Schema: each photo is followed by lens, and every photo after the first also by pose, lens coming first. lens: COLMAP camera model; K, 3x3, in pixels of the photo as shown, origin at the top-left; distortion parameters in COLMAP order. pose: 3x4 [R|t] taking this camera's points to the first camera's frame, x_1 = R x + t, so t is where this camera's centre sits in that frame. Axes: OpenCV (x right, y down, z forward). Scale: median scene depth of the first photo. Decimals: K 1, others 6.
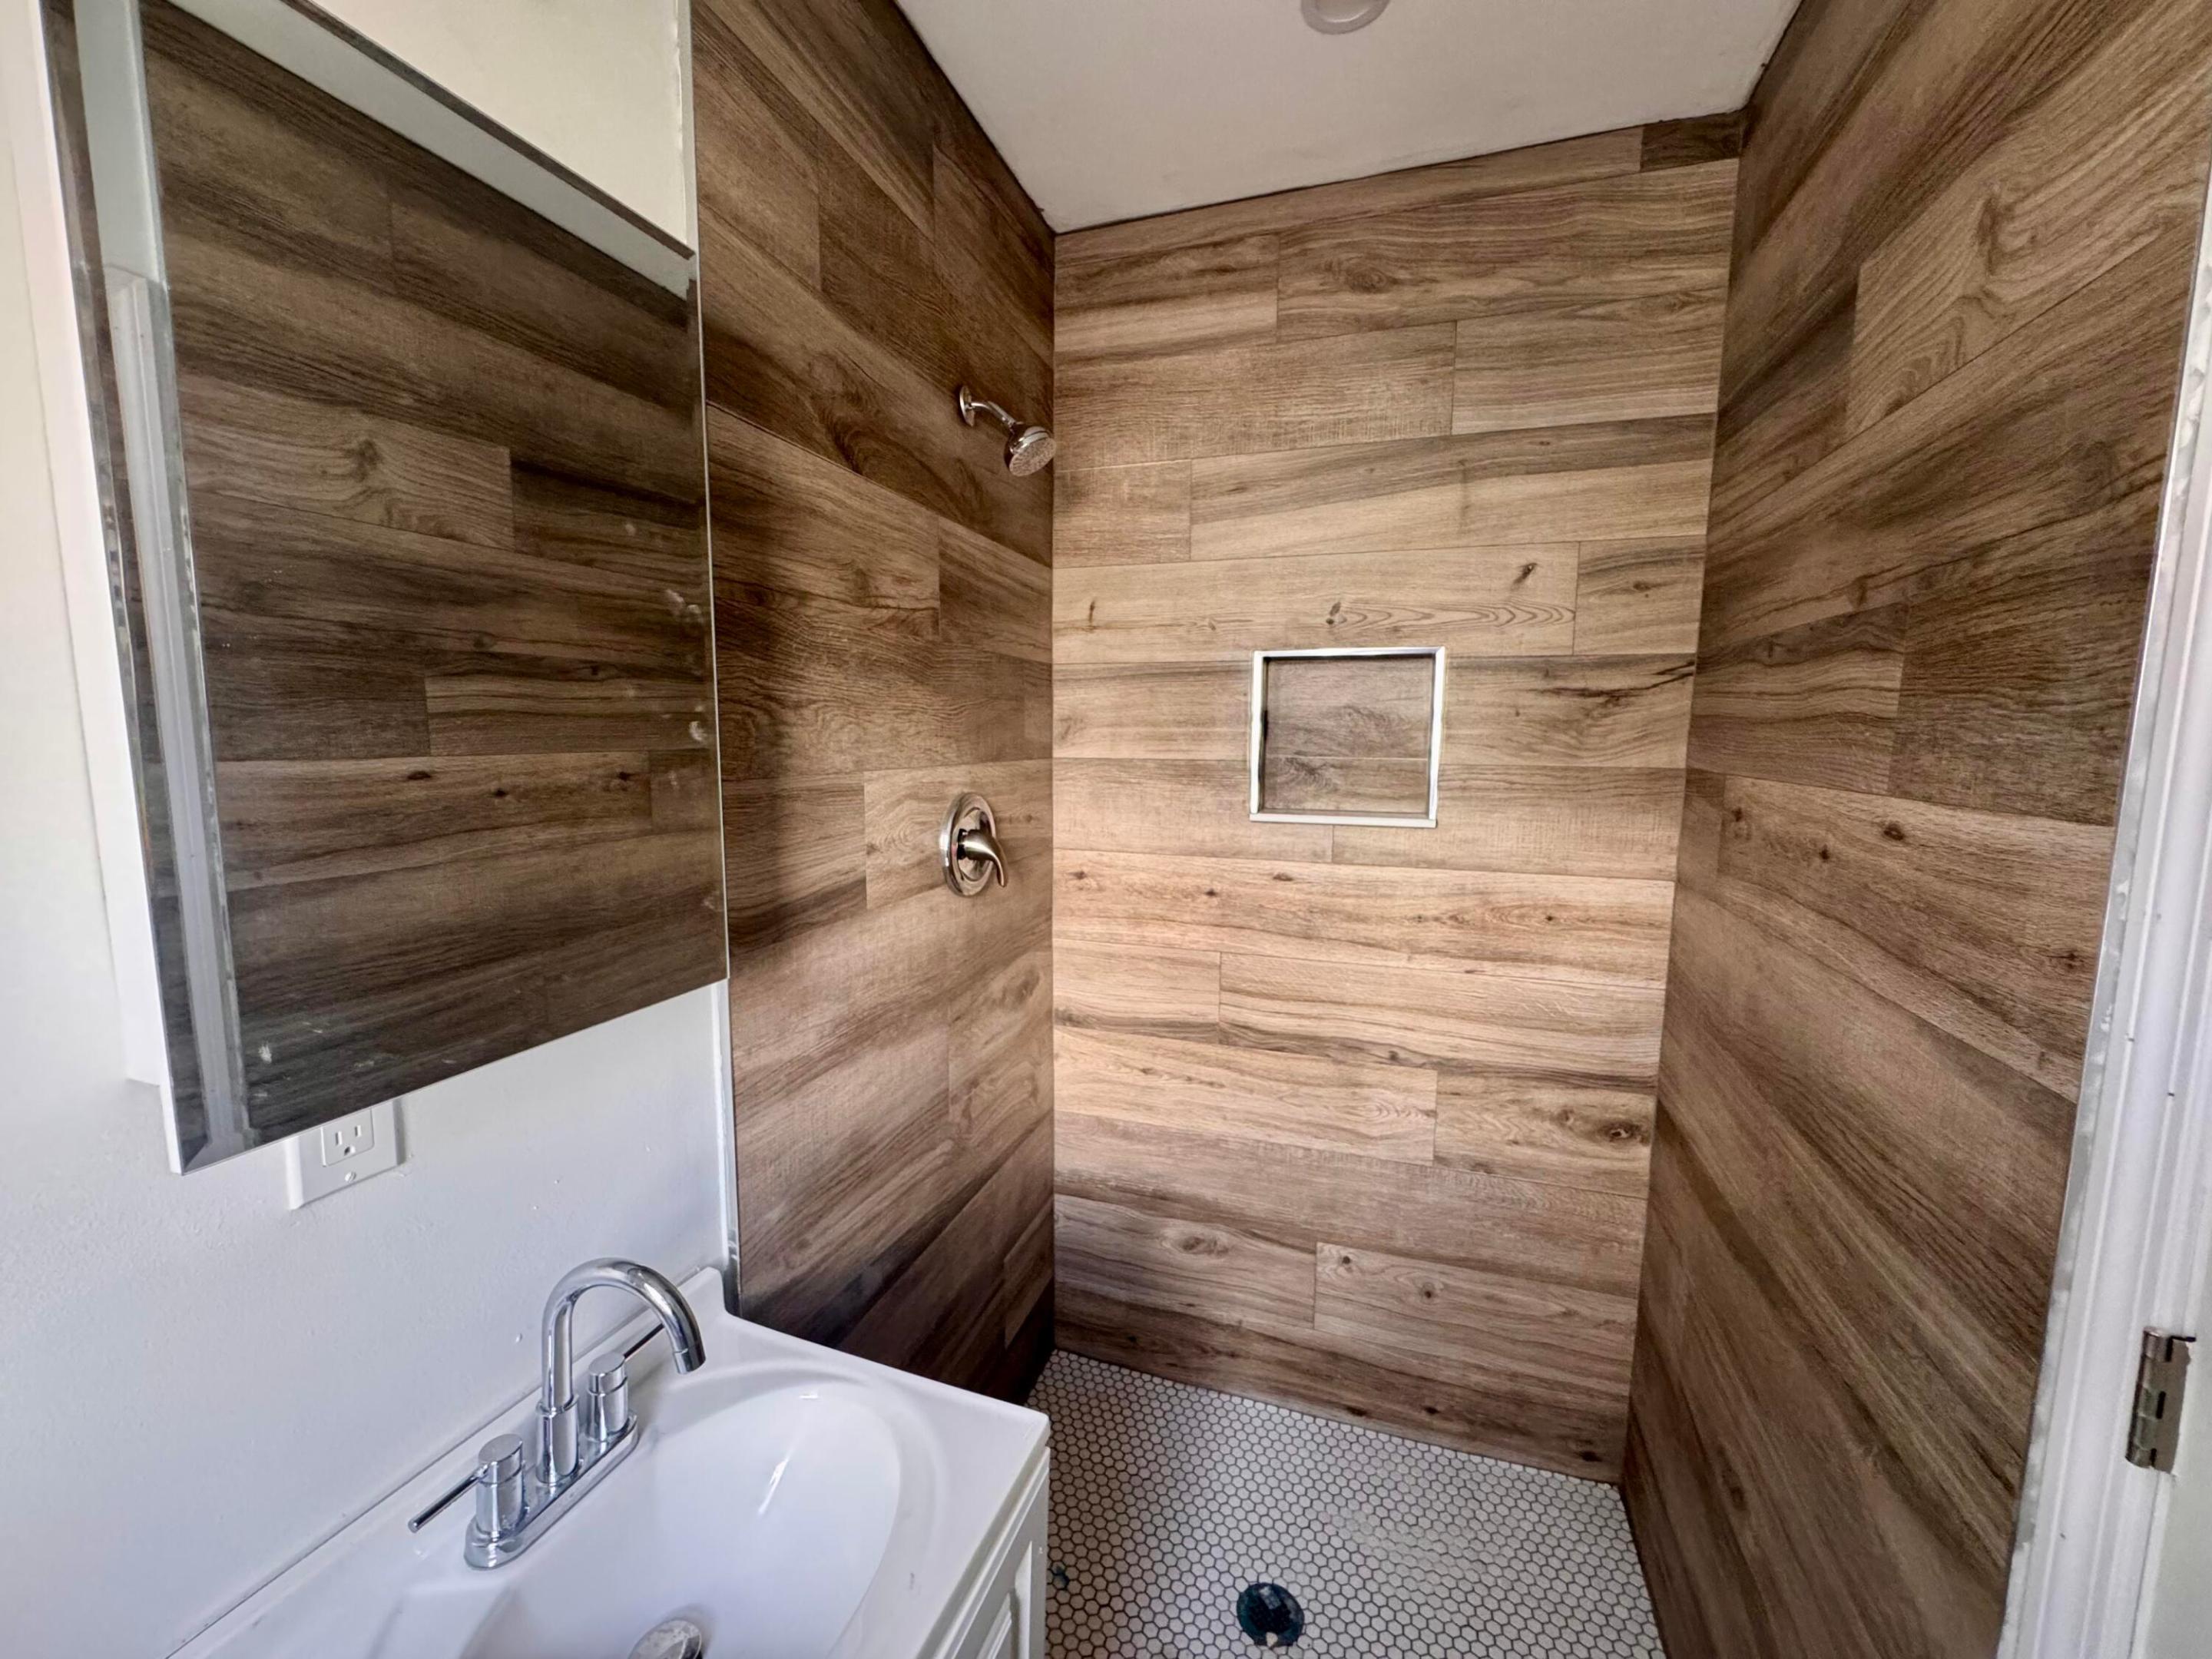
lens RADIAL K [[888.5, 0, 1104.8], [0, 888.5, 830.9], [0, 0, 1]] dist [-0.005782, 0.000435]
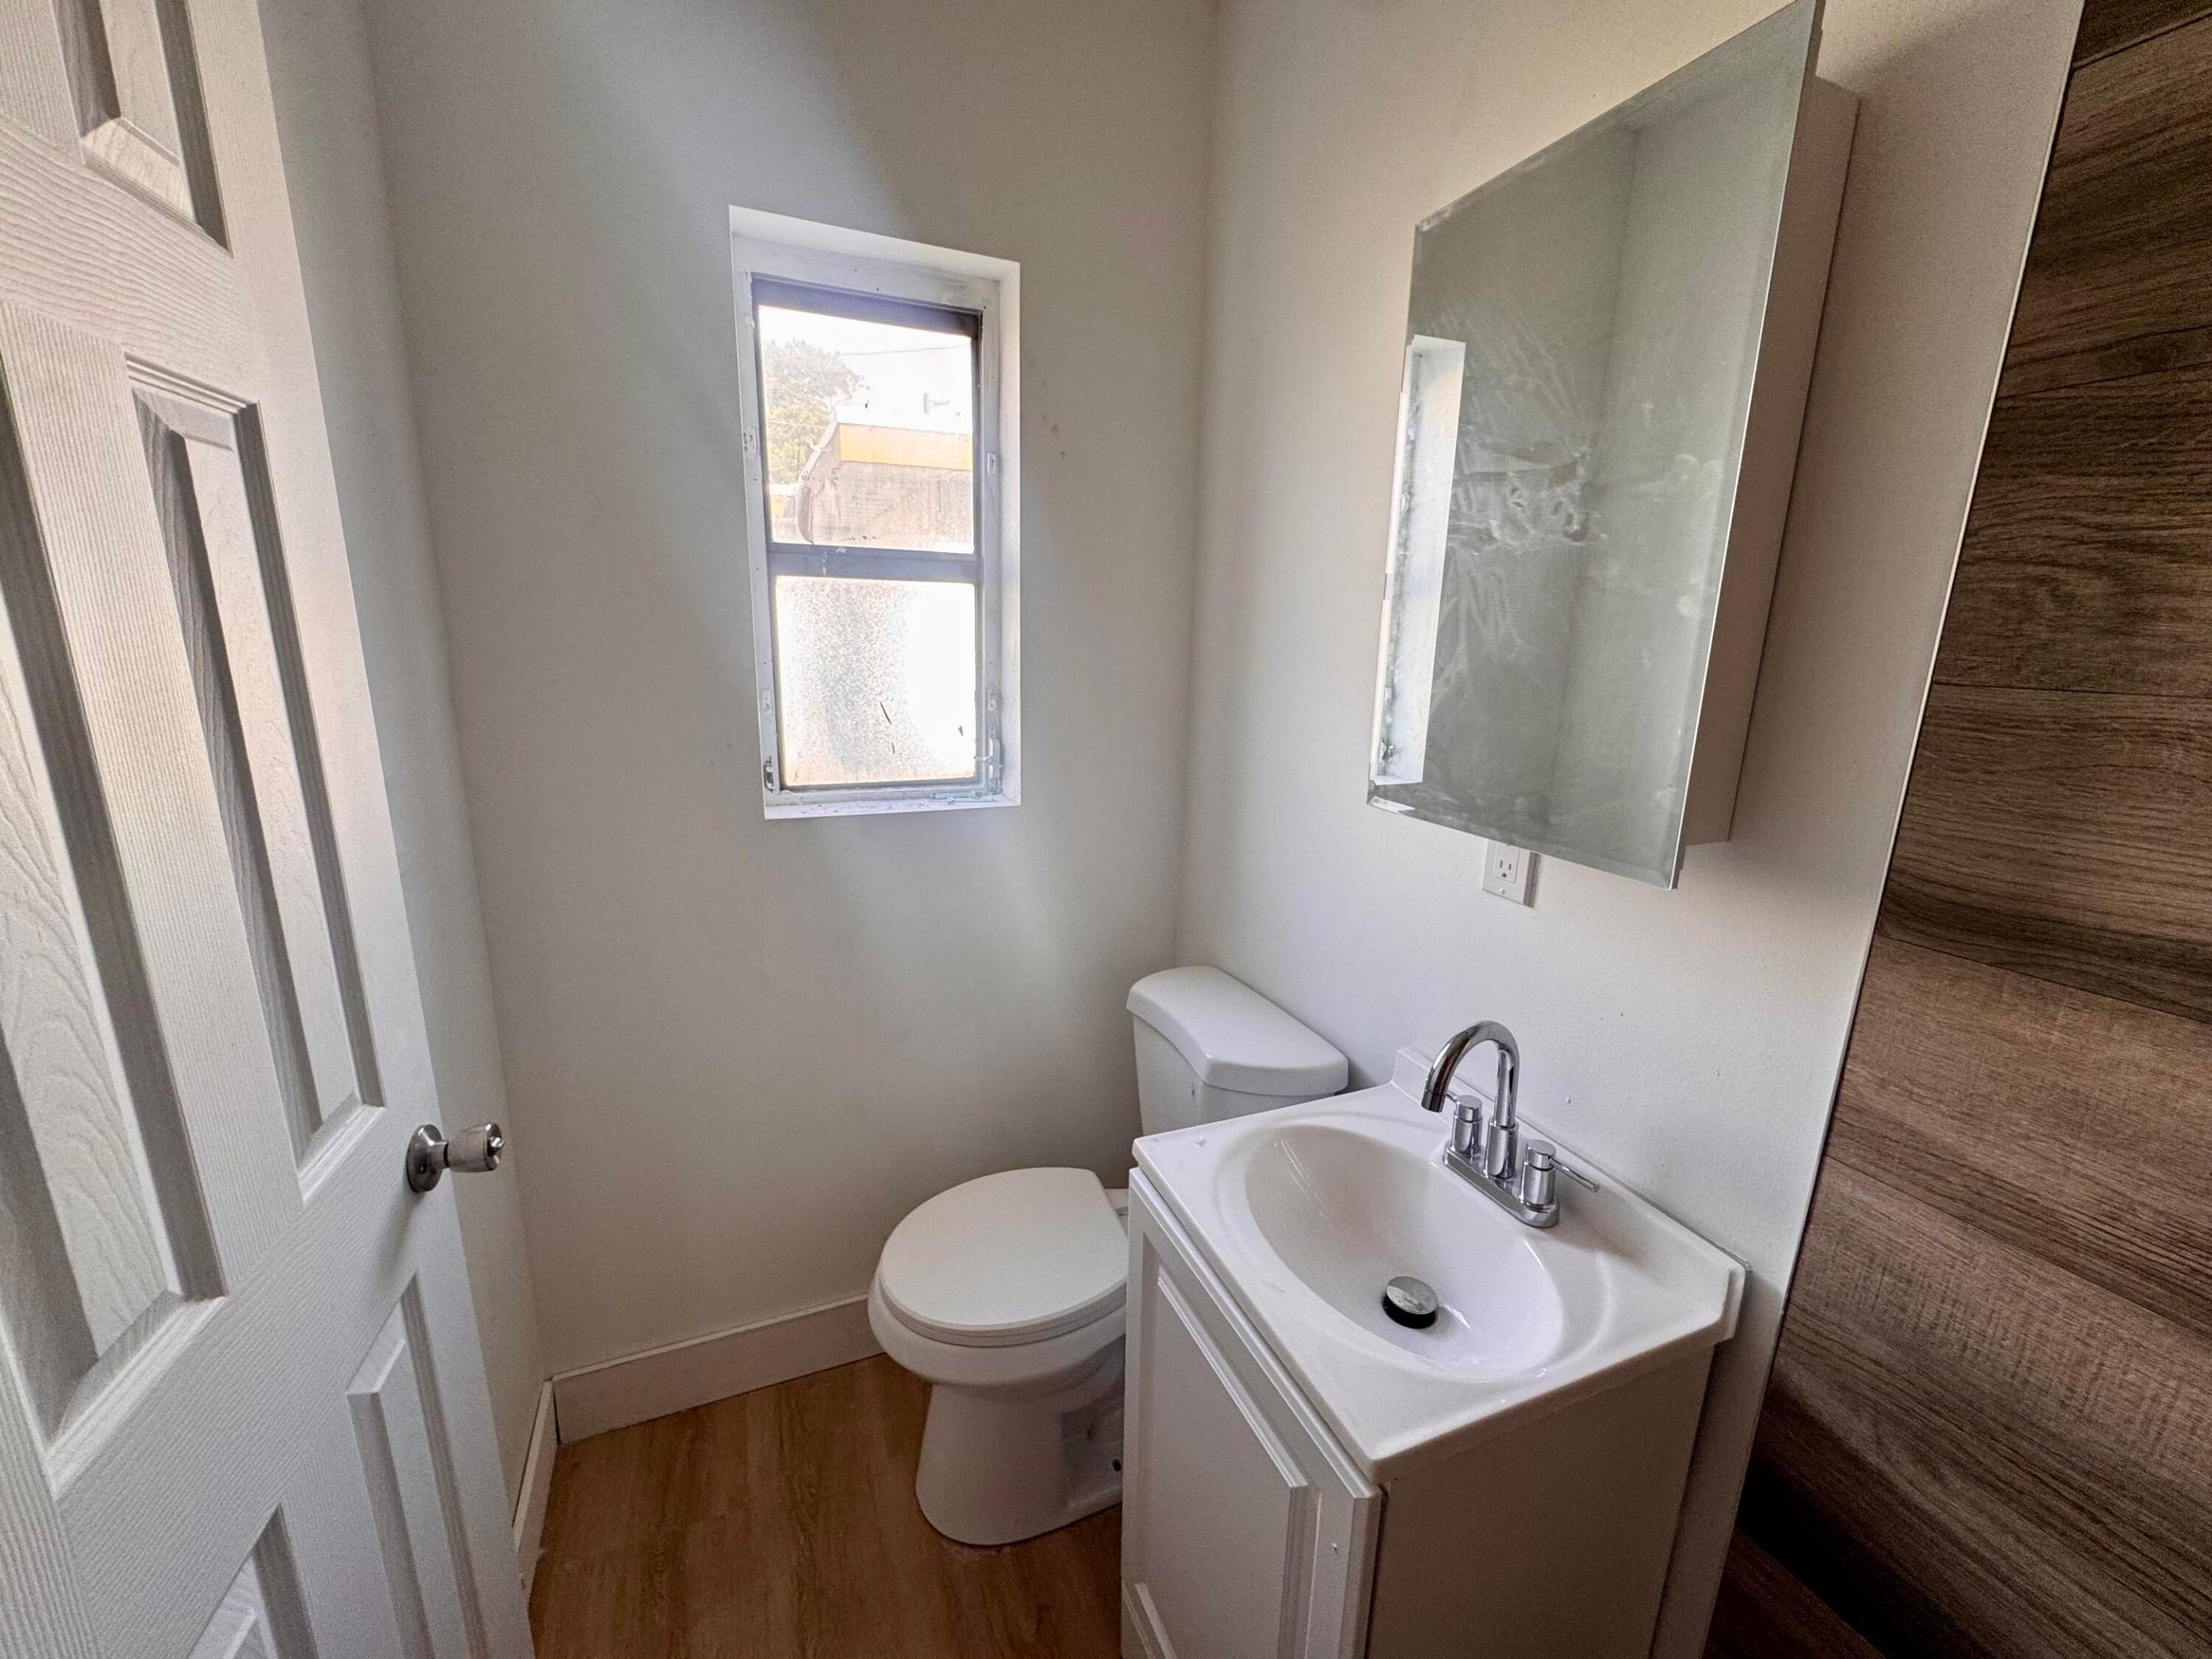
lens RADIAL K [[888.5, 0, 1107.0], [0, 888.5, 834.2], [0, 0, 1]] dist [-0.005782, 0.000435]
pose [[-0.761347, 0.126280, -0.635927, 0.467493], [-0.093390, 0.949259, 0.300309, -0.085312], [0.641583, 0.288029, -0.710922, 1.033526]]
